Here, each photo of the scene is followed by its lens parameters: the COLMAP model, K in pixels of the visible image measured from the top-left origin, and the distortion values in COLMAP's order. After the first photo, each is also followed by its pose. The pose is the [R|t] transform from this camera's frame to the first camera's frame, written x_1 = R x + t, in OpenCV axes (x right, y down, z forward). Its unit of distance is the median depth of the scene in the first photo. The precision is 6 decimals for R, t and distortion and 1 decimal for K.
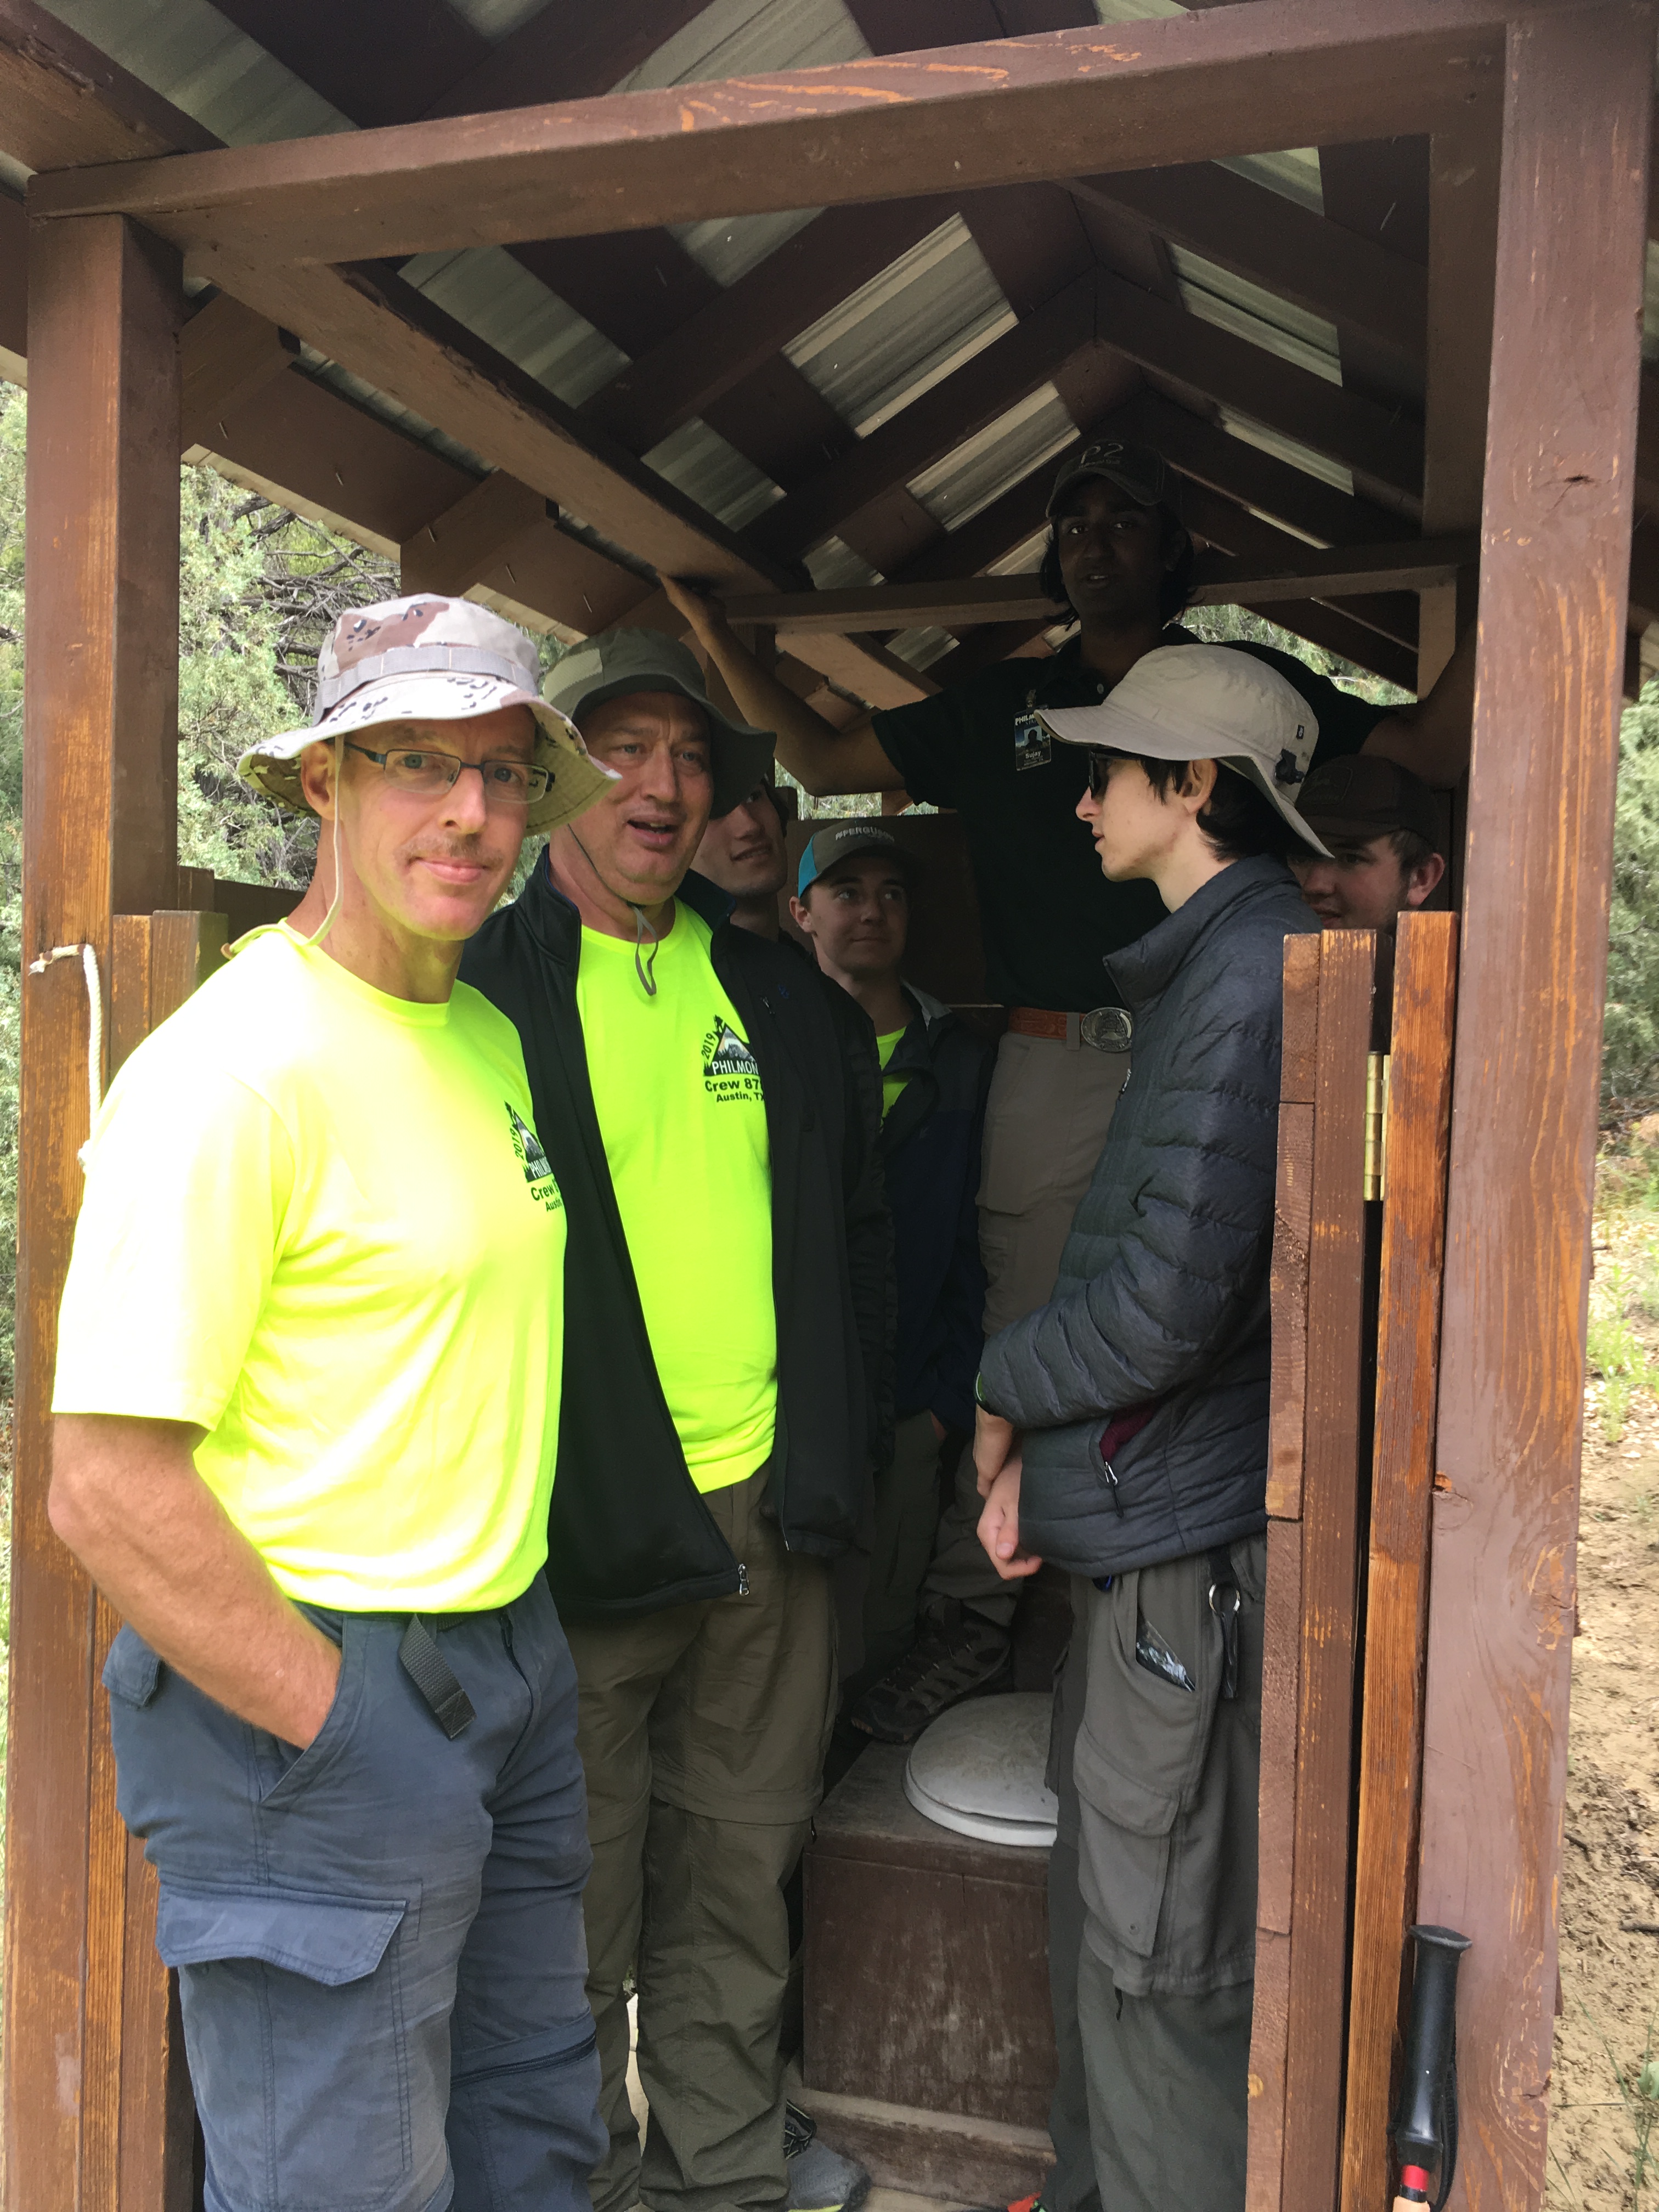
lens RADIAL K [[1906.1, 0, 829.5], [0, 1906.1, 1106.0], [0, 0, 1]] dist [0.014509, 0.001628]
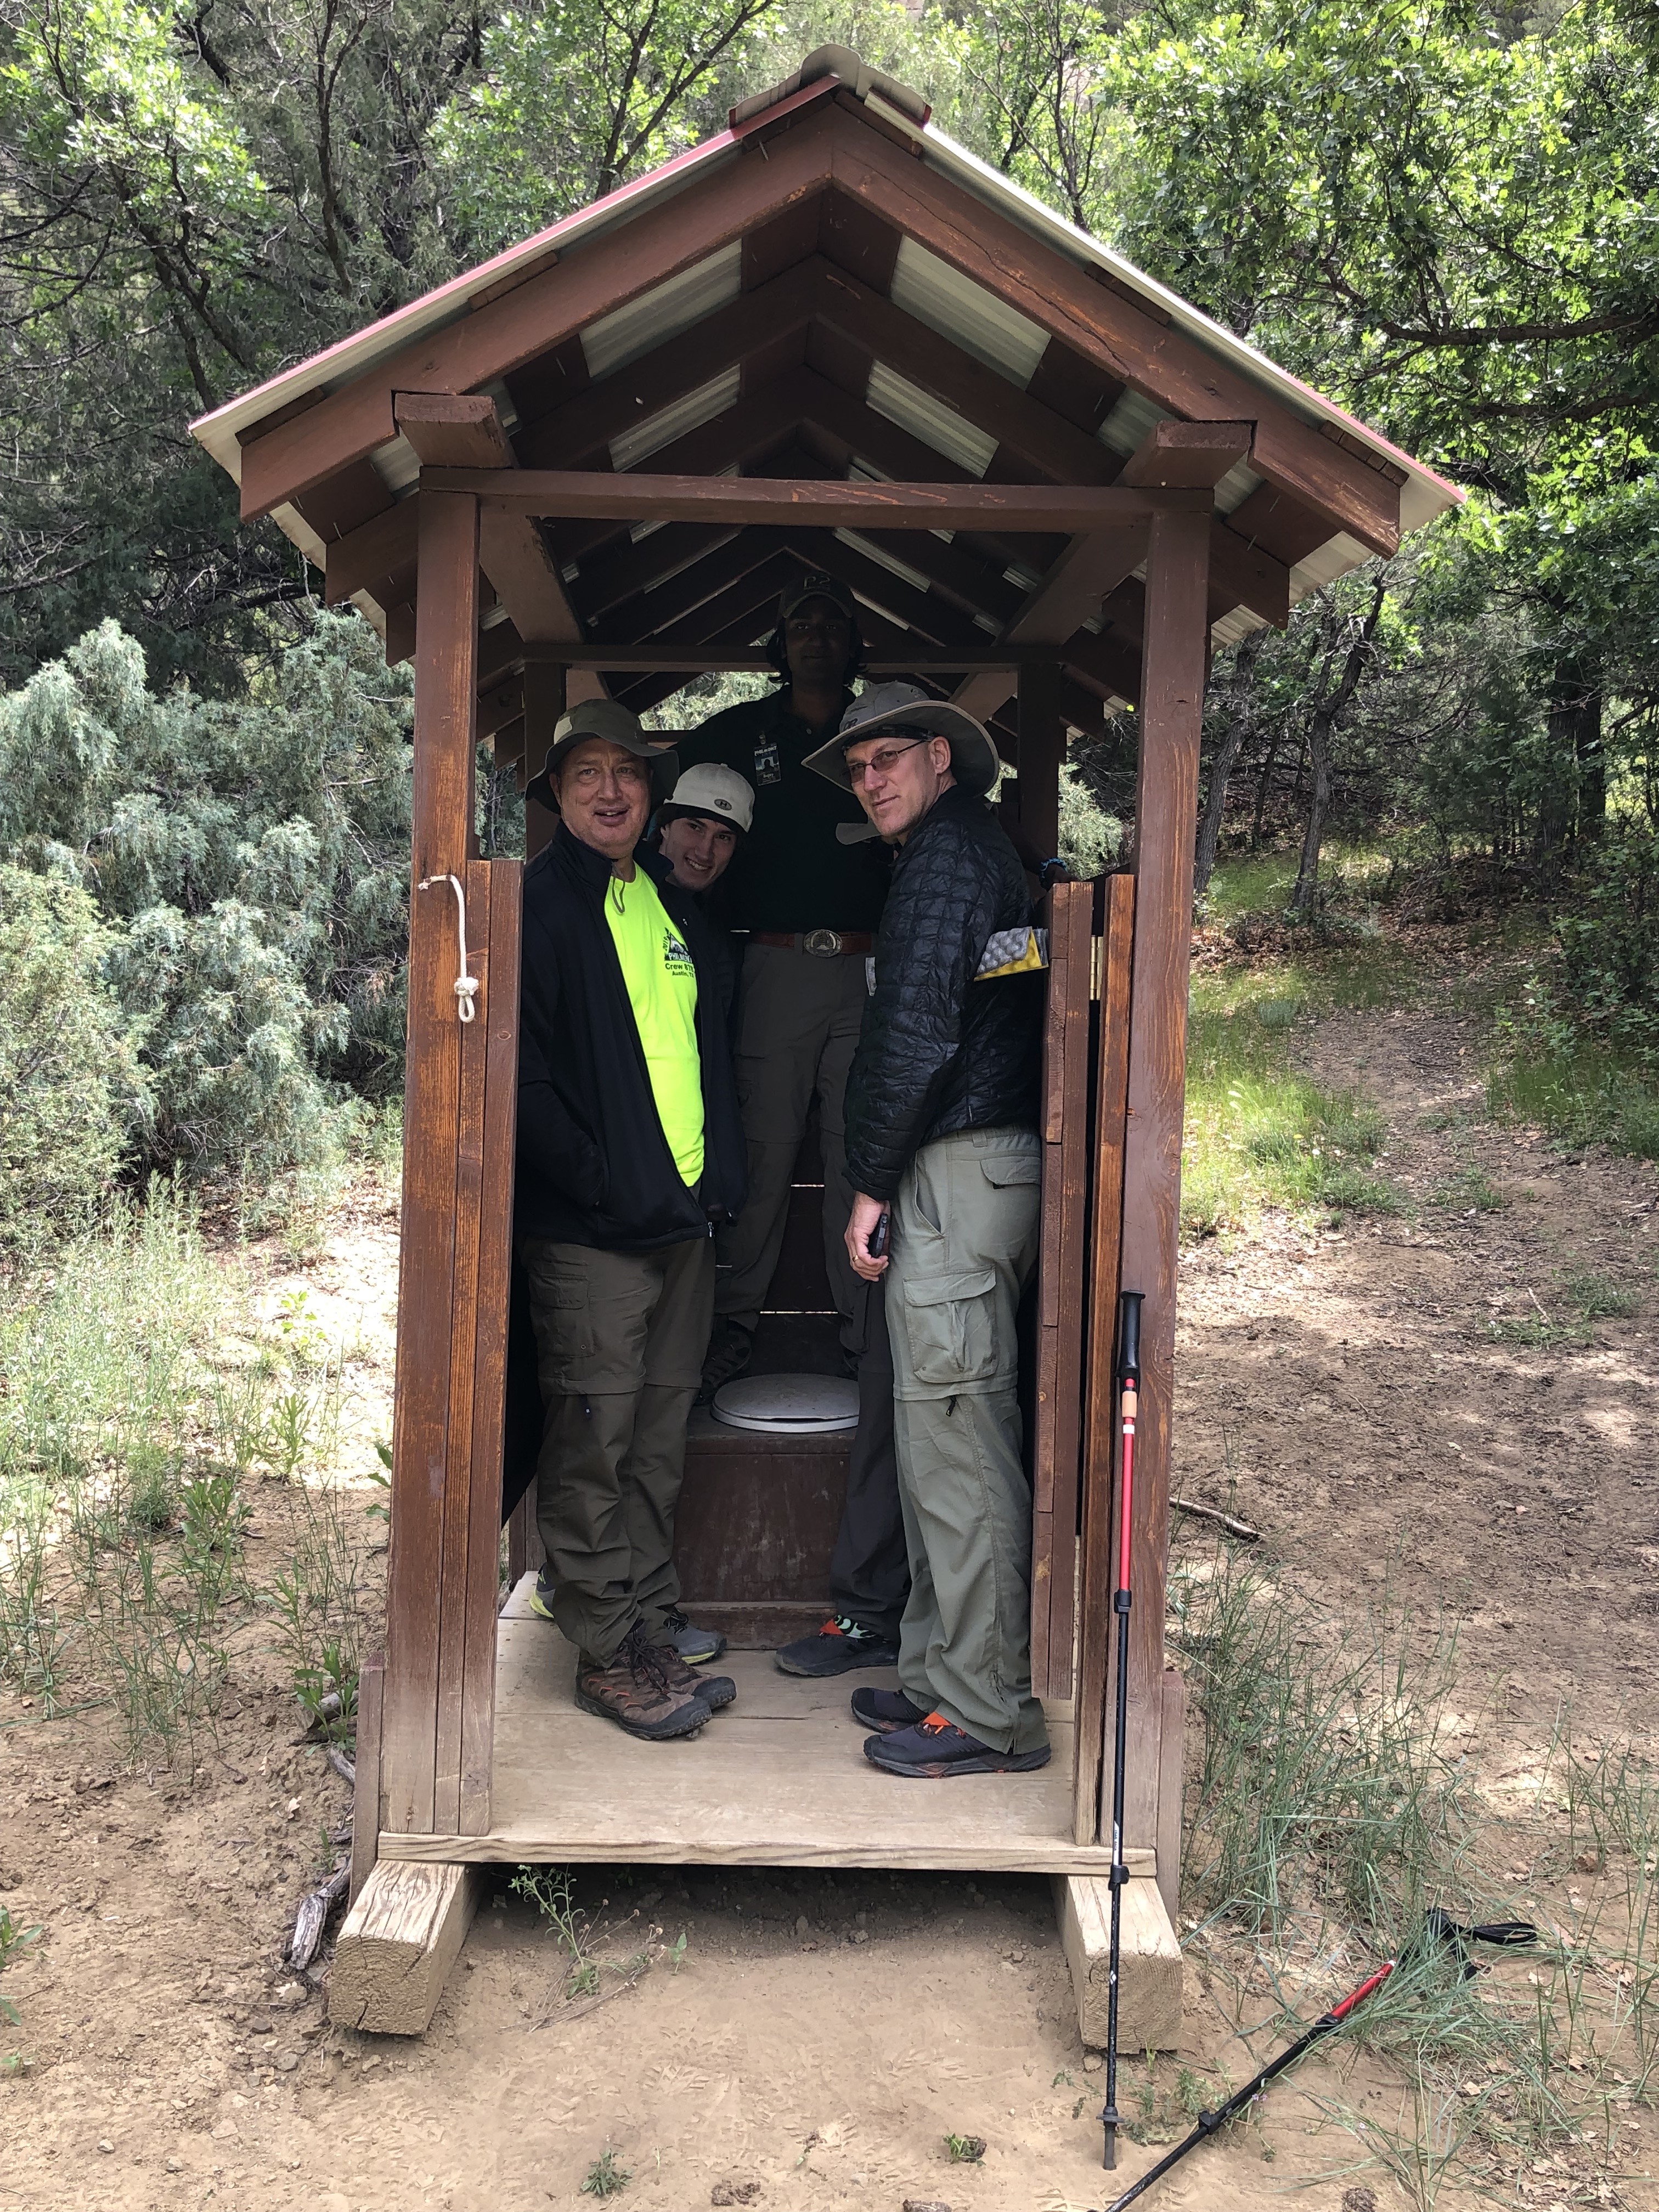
lens RADIAL K [[2034.4, 0, 829.5], [0, 2034.4, 1106.0], [0, 0, 1]] dist [0.045649, -0.000321]
pose [[0.944518, -0.012552, 0.328220, -0.699417], [0.008110, 0.999856, 0.014901, 0.117263], [-0.328360, -0.011413, 0.944484, -1.033157]]
